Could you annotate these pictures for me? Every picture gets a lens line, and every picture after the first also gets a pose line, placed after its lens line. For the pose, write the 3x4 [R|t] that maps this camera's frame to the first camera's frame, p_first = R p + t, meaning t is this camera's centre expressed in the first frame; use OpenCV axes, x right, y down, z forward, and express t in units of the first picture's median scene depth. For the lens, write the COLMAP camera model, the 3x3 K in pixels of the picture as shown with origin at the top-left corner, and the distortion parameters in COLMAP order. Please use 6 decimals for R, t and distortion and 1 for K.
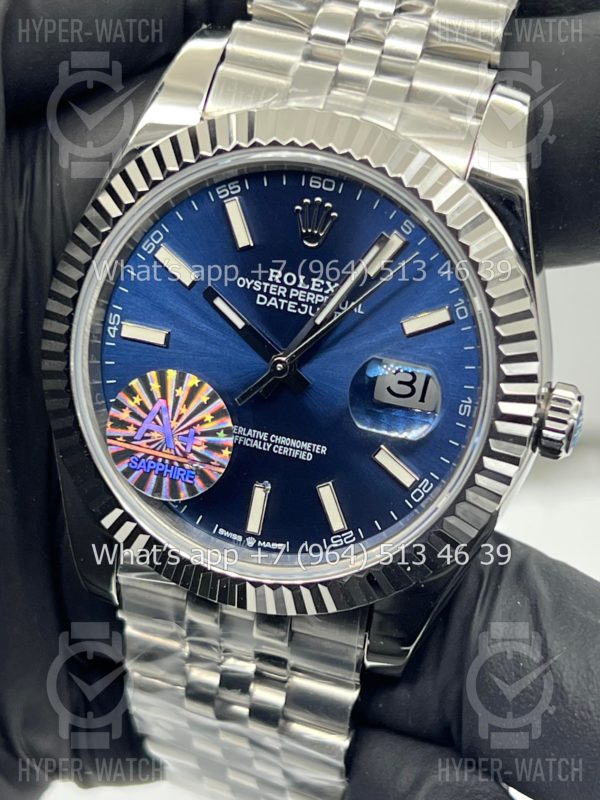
lens RADIAL K [[1845.7, 0, 298.1], [0, 1845.7, 397.5], [0, 0, 1]] dist [0.359376, 0.000000]
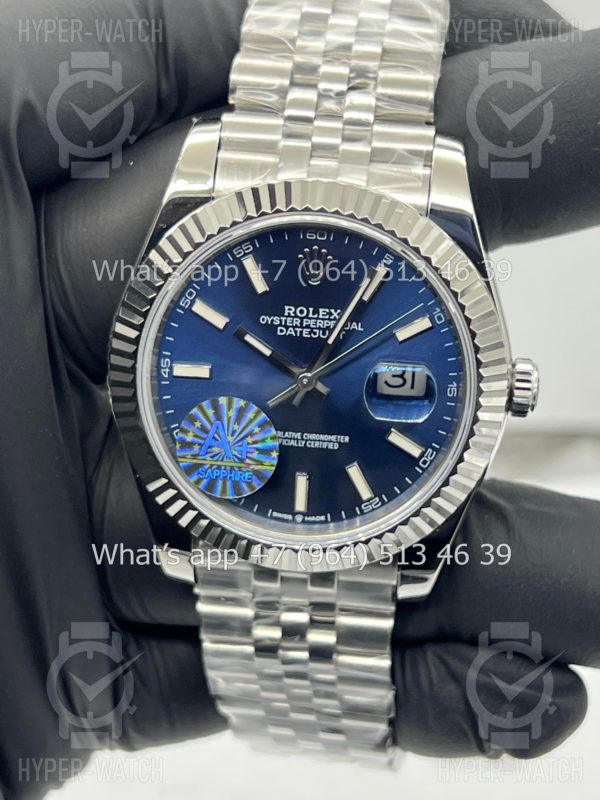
lens RADIAL K [[1845.7, 0, 303.2], [0, 1845.7, 403.2], [0, 0, 1]] dist [0.359376, 0.000000]
pose [[0.982285, -0.159336, 0.098633, -0.138424], [0.154135, 0.986327, 0.058330, -0.075718], [-0.106579, -0.042094, 0.993413, -0.267070]]
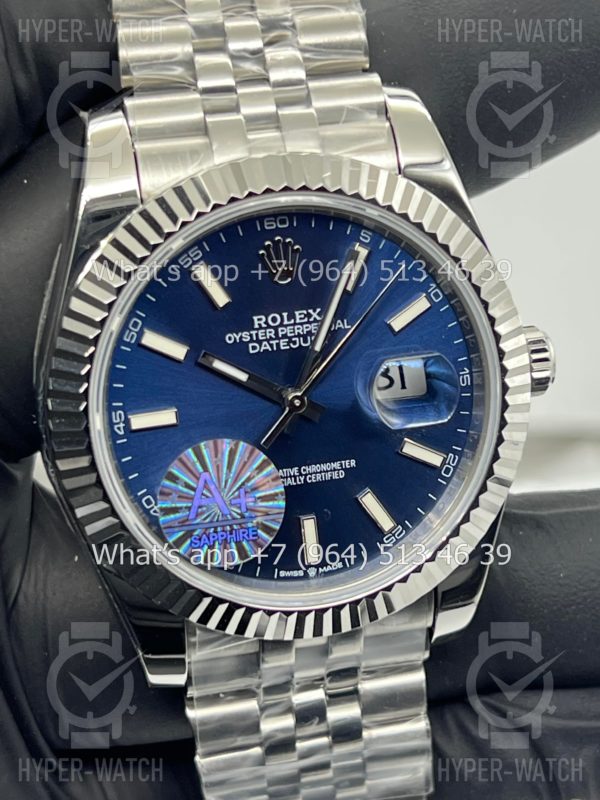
lens RADIAL K [[1845.7, 0, 295.3], [0, 1845.7, 406.2], [0, 0, 1]] dist [0.359376, 0.000000]
pose [[0.871889, -0.345300, 0.347244, -0.368295], [0.338949, 0.937311, 0.081003, -0.098032], [-0.353446, 0.047072, 0.934270, 0.031876]]
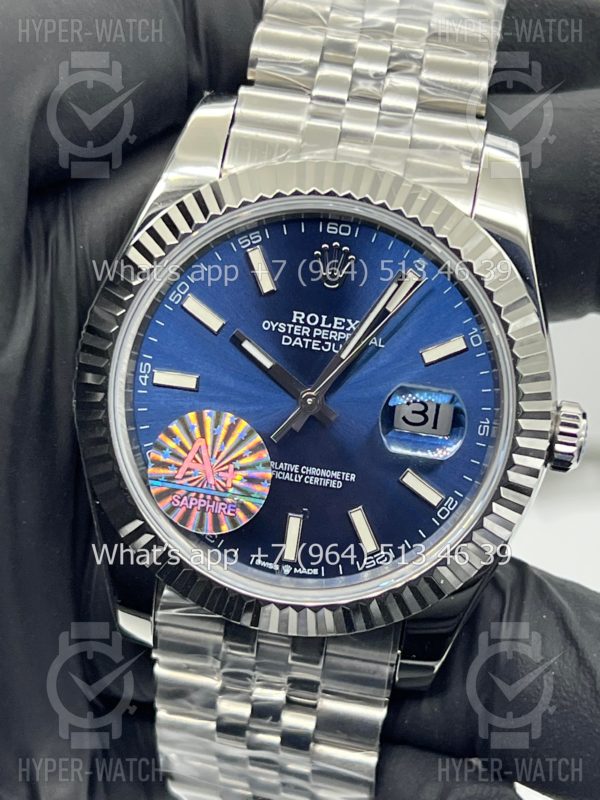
lens RADIAL K [[1845.7, 0, 297.3], [0, 1845.7, 407.8], [0, 0, 1]] dist [0.359376, 0.000000]
pose [[0.989063, -0.059185, 0.135101, -0.160321], [0.067258, 0.996164, -0.055987, 0.046222], [-0.131269, 0.064461, 0.989249, -0.055277]]
